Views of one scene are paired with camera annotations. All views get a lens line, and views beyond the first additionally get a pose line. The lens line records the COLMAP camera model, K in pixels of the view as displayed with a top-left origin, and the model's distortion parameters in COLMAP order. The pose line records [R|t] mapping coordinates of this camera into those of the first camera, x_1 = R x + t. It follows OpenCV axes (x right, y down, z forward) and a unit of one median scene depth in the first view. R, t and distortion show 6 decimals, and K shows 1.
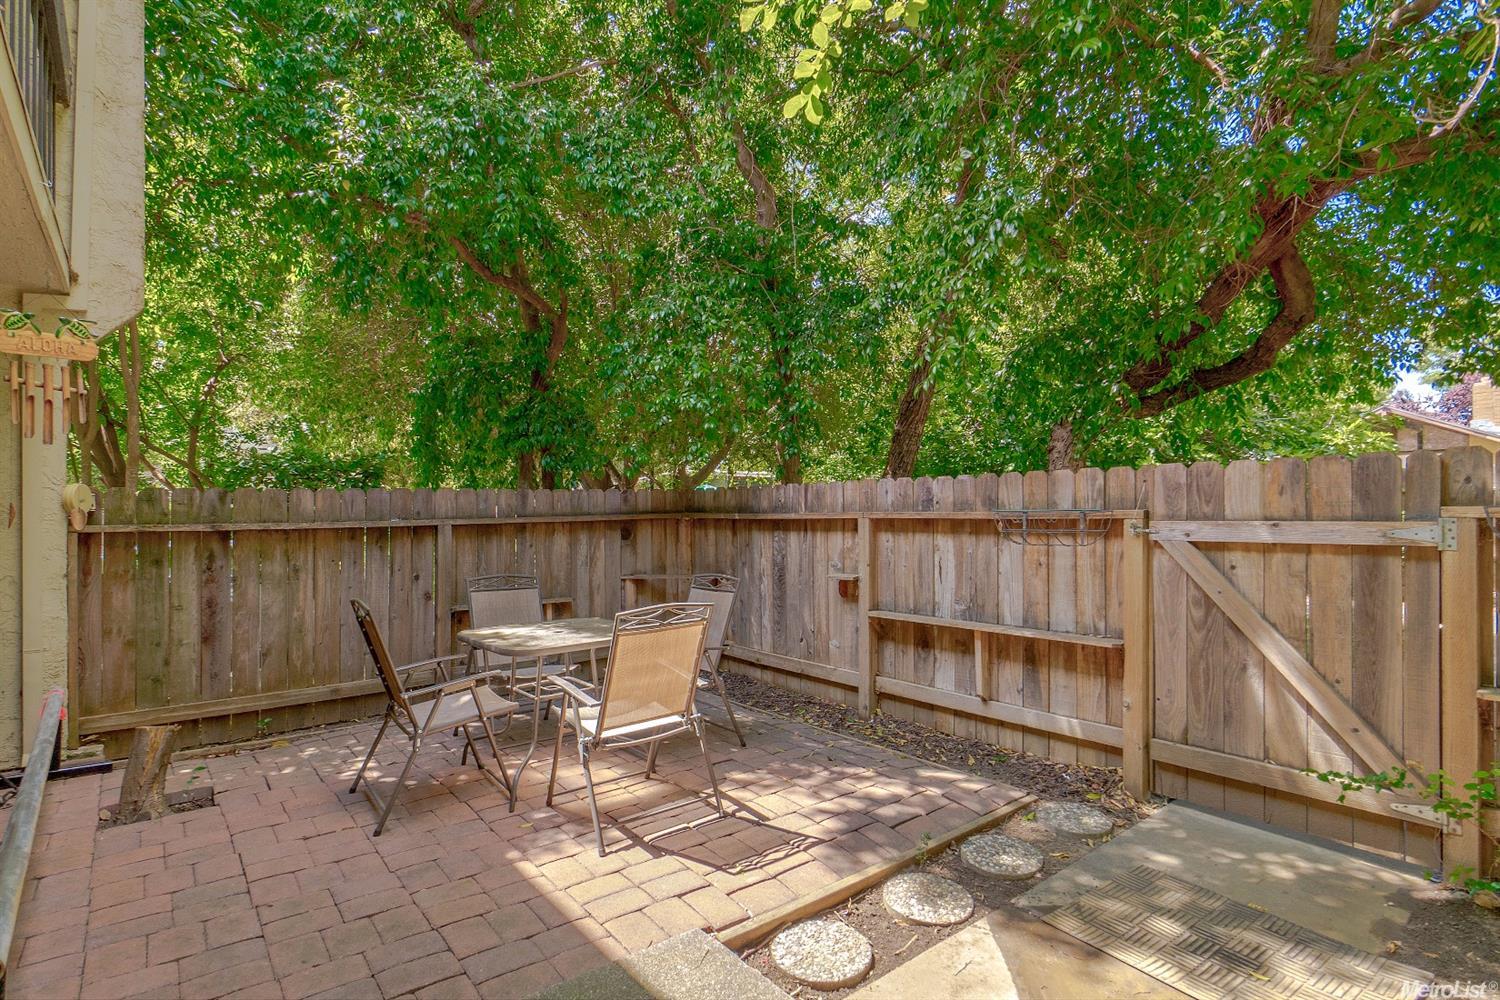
lens RADIAL K [[762.2, 0, 749.4], [0, 762.2, 512.9], [0, 0, 1]] dist [-0.003109, -0.000403]
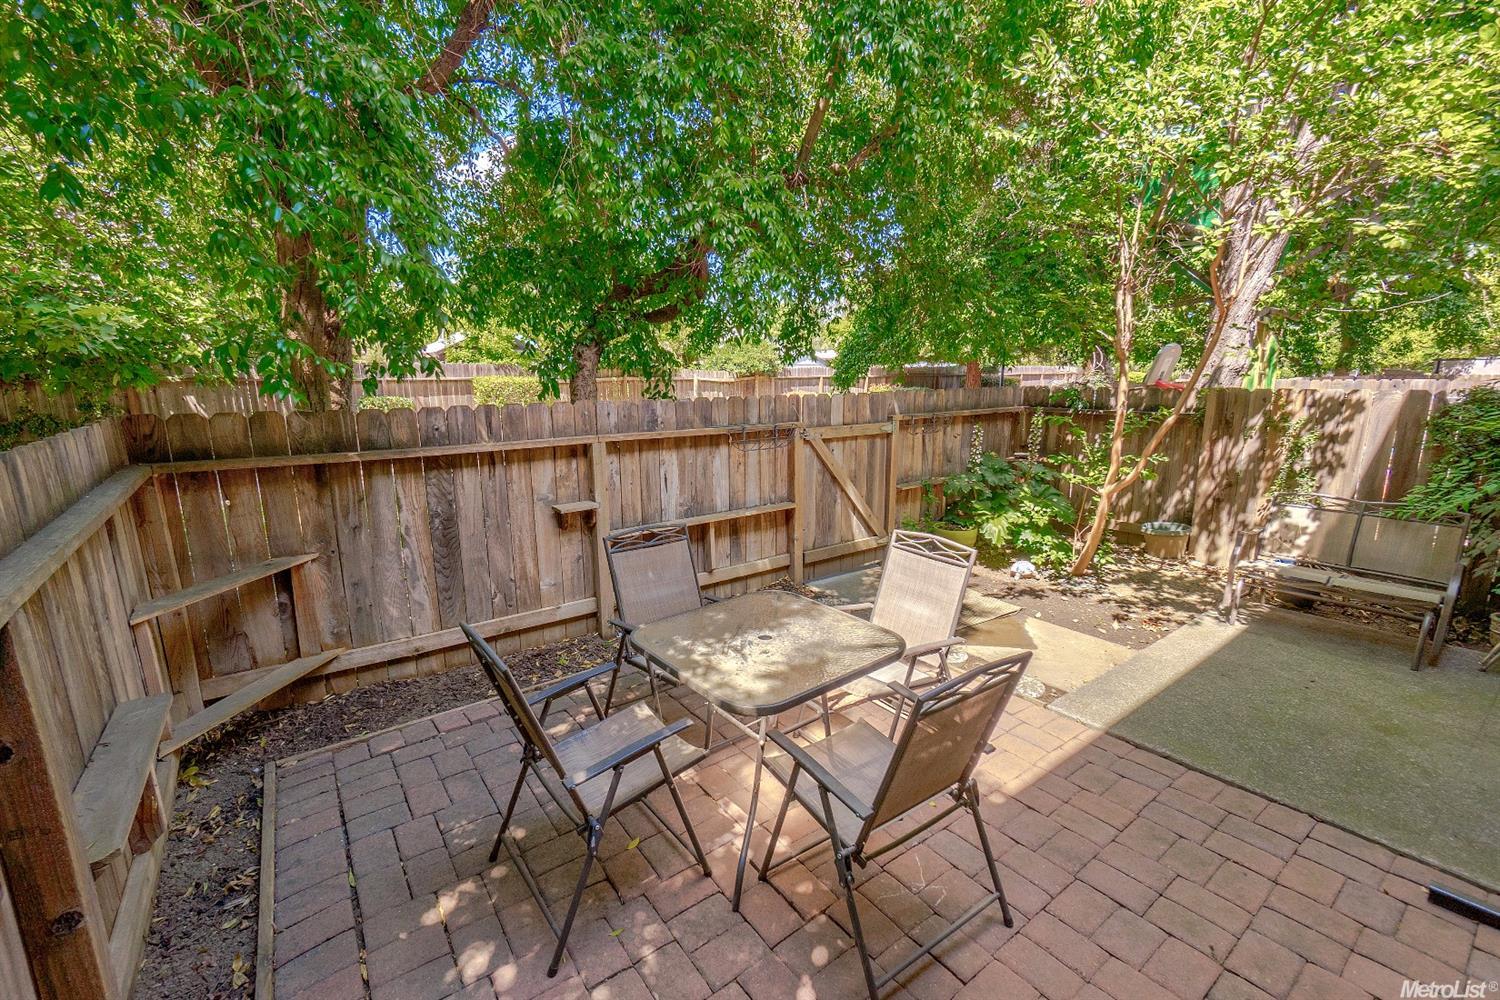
lens RADIAL K [[653.7, 0, 747.4], [0, 653.7, 501.9], [0, 0, 1]] dist [0.002664, 0.000077]
pose [[0.037727, -0.180449, 0.982861, -0.783625], [0.012264, 0.983570, 0.180109, -0.077299], [-0.999213, 0.005259, 0.039320, 0.905231]]
